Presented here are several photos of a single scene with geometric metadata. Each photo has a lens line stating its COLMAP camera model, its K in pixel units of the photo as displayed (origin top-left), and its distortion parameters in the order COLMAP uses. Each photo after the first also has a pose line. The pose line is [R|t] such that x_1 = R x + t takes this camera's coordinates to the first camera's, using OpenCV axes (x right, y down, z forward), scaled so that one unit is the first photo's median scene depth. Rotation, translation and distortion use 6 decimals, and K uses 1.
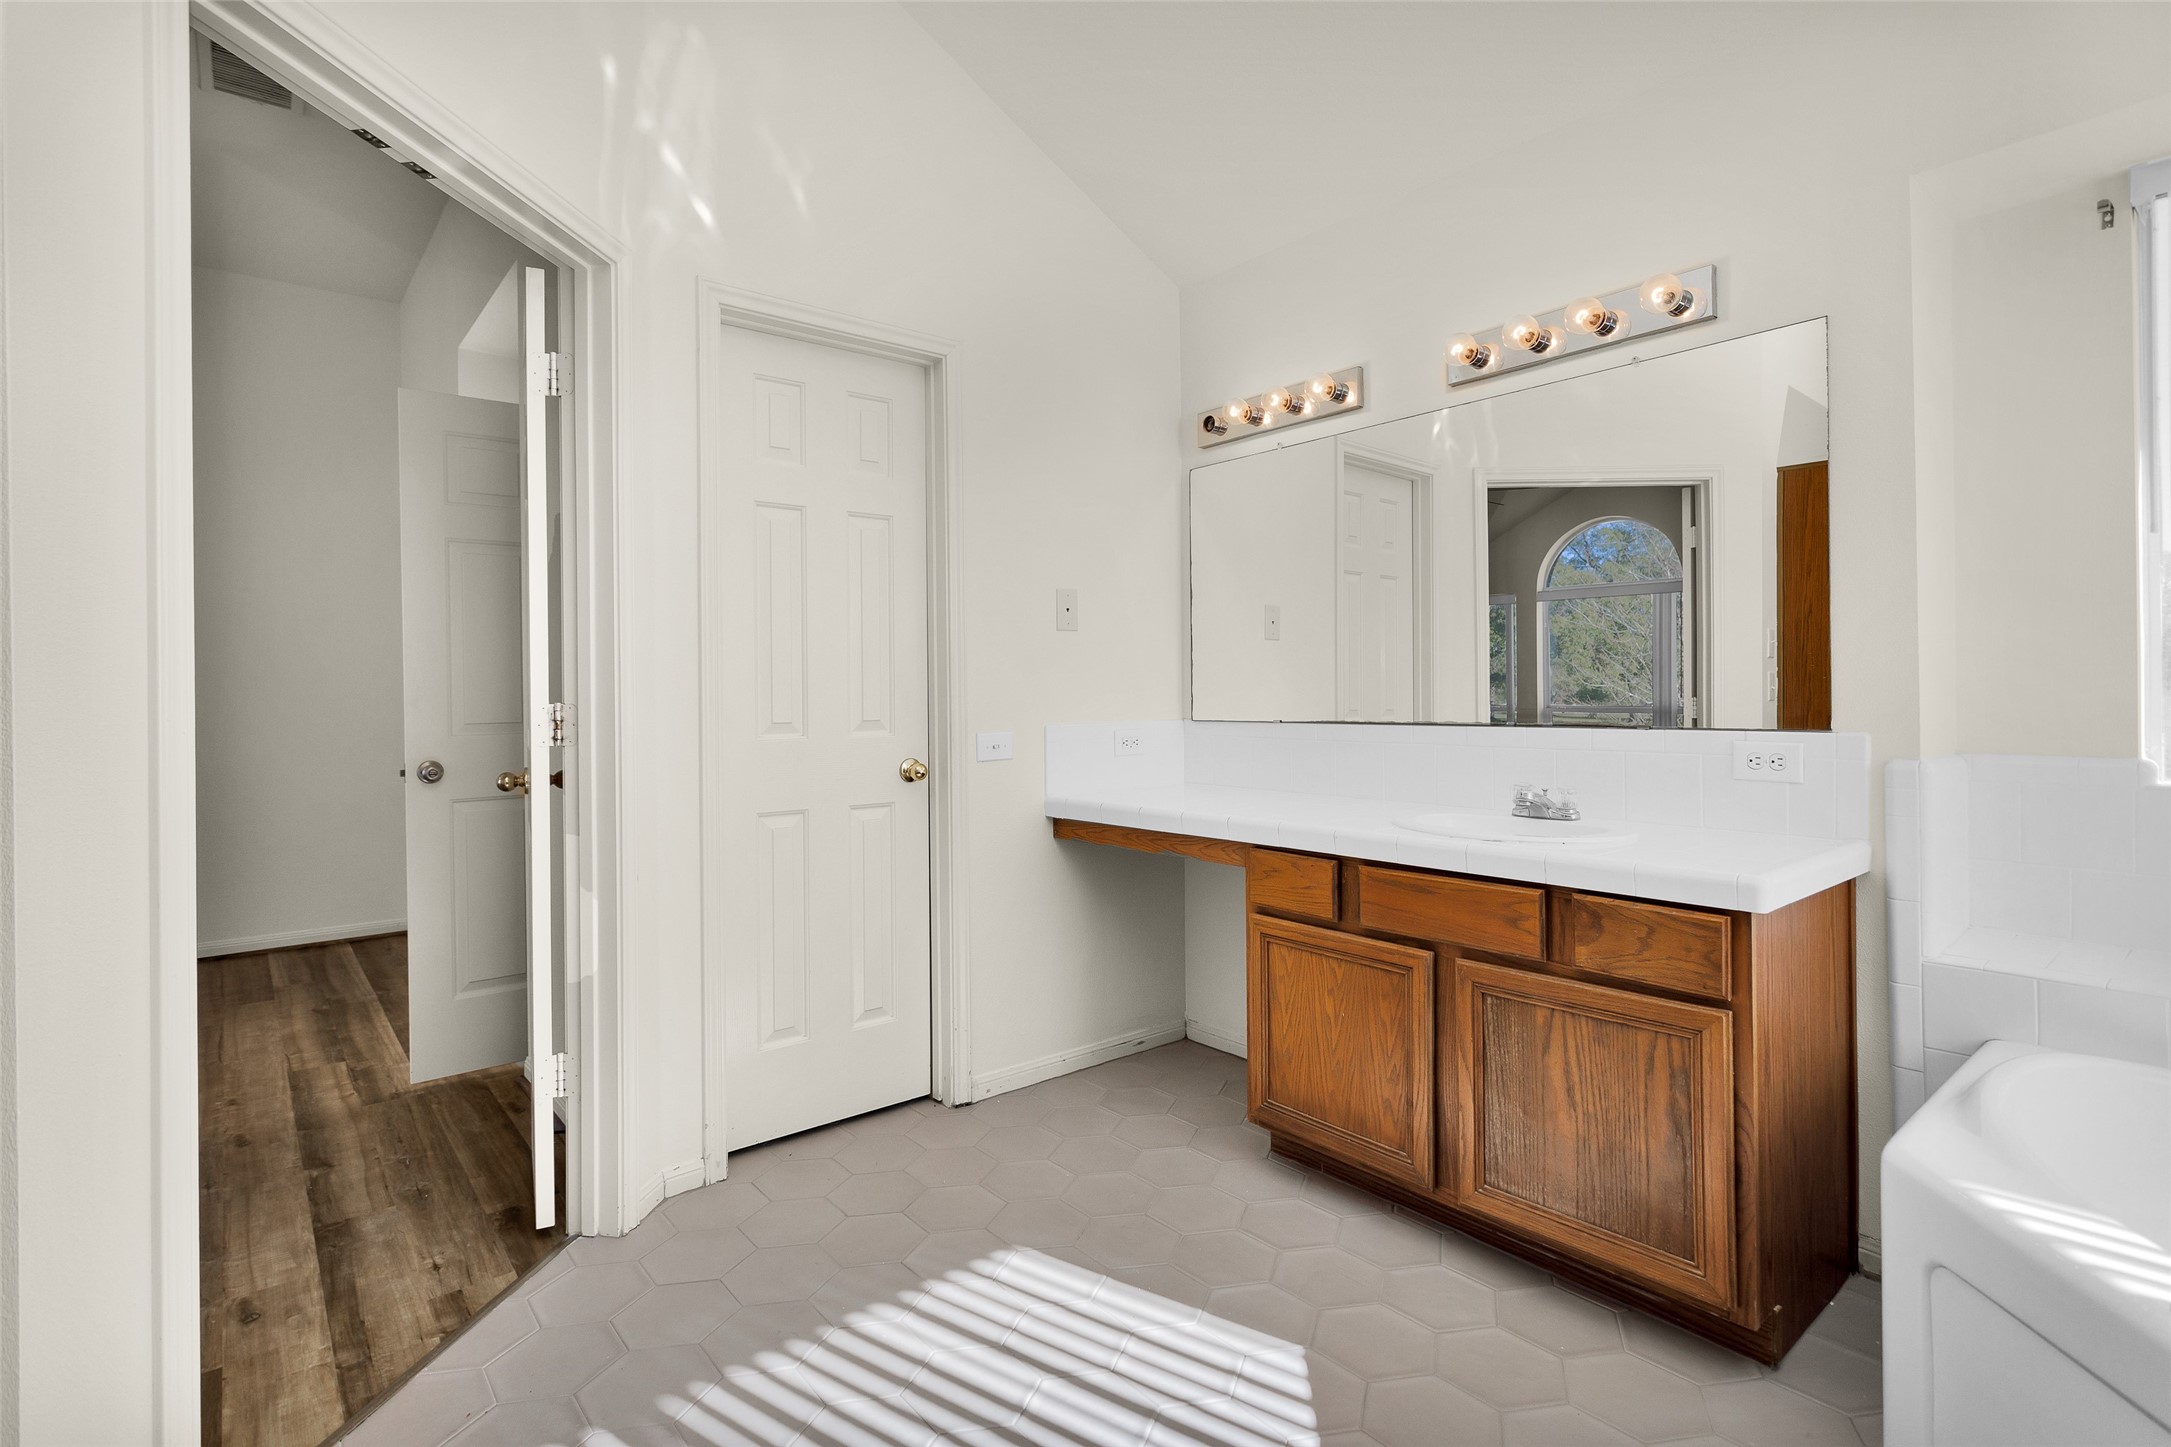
lens RADIAL K [[1039.2, 0, 1086.2], [0, 1039.2, 705.2], [0, 0, 1]] dist [-0.002028, 0.000527]
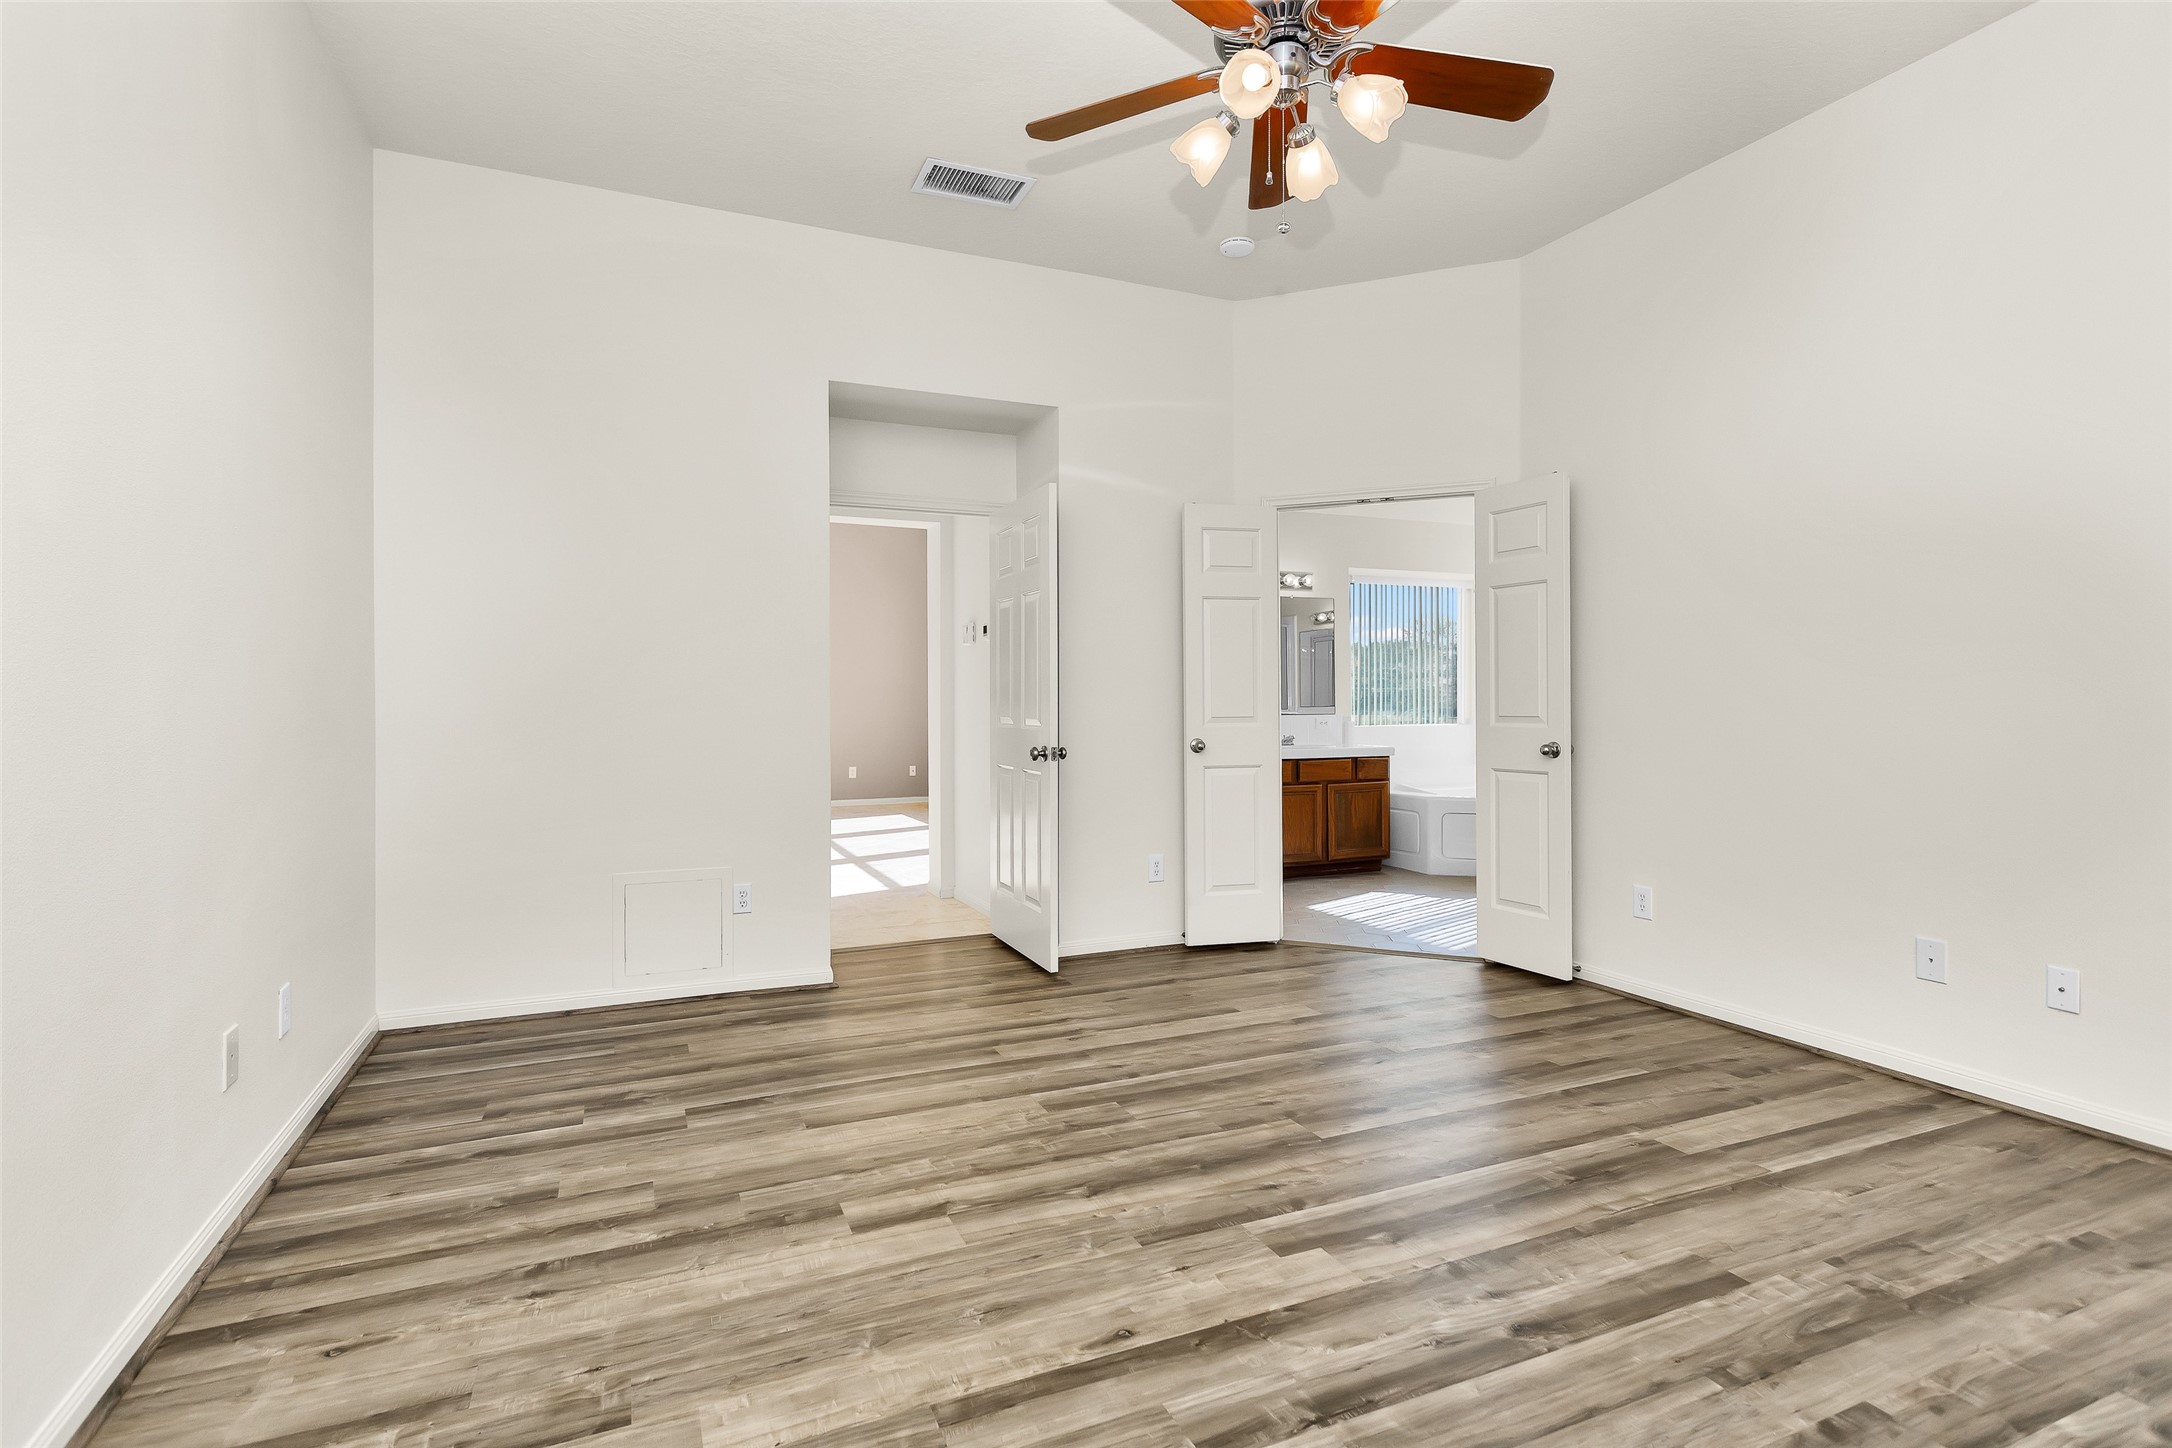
lens RADIAL K [[1039.6, 0, 1086.7], [0, 1039.6, 705.7], [0, 0, 1]] dist [-0.002028, 0.000527]
pose [[0.278160, 0.002090, 0.960533, -3.001003], [0.007238, 0.999965, -0.004272, 0.005058], [-0.960508, 0.008140, 0.278135, 0.823058]]
